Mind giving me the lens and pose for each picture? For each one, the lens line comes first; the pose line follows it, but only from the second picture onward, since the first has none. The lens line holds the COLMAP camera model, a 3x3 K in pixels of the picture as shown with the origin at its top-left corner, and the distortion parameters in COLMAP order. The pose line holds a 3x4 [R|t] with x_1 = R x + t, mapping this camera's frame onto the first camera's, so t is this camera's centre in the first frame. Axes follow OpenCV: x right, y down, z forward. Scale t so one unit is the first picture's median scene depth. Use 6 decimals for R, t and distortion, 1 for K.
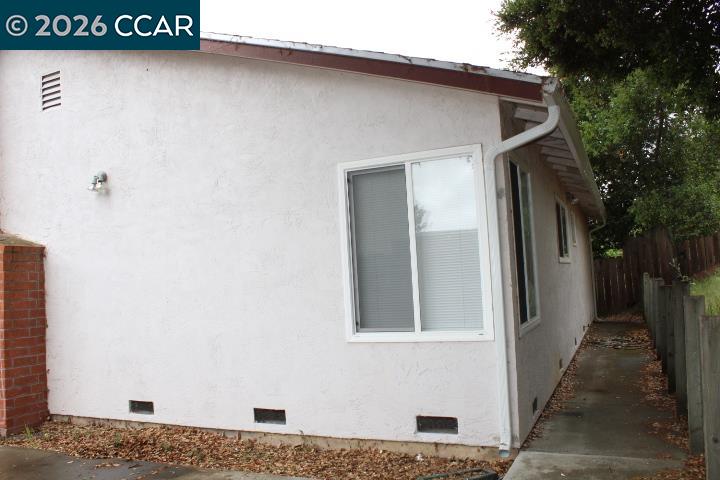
lens RADIAL K [[597.9, 0, 360.0], [0, 597.9, 240.0], [0, 0, 1]] dist [-0.082310, 0.014255]
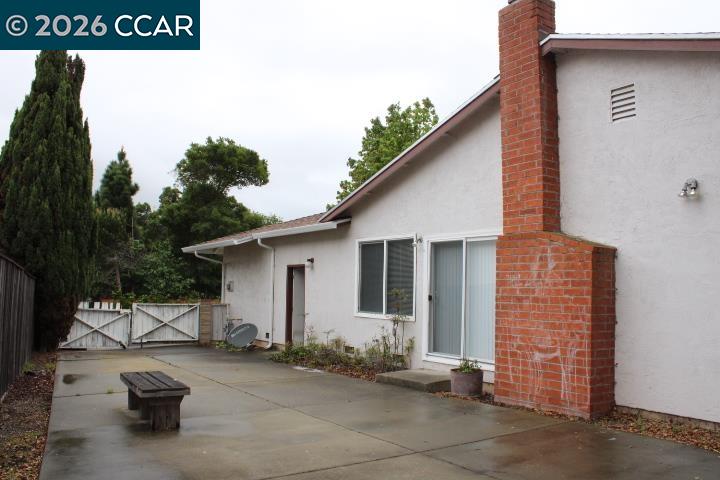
lens RADIAL K [[597.9, 0, 360.0], [0, 597.9, 240.0], [0, 0, 1]] dist [-0.082310, 0.014255]
pose [[0.853879, 0.032896, -0.519431, -0.385021], [-0.036035, 0.999342, 0.004053, 0.008470], [0.519223, 0.015256, 0.854503, -0.171358]]
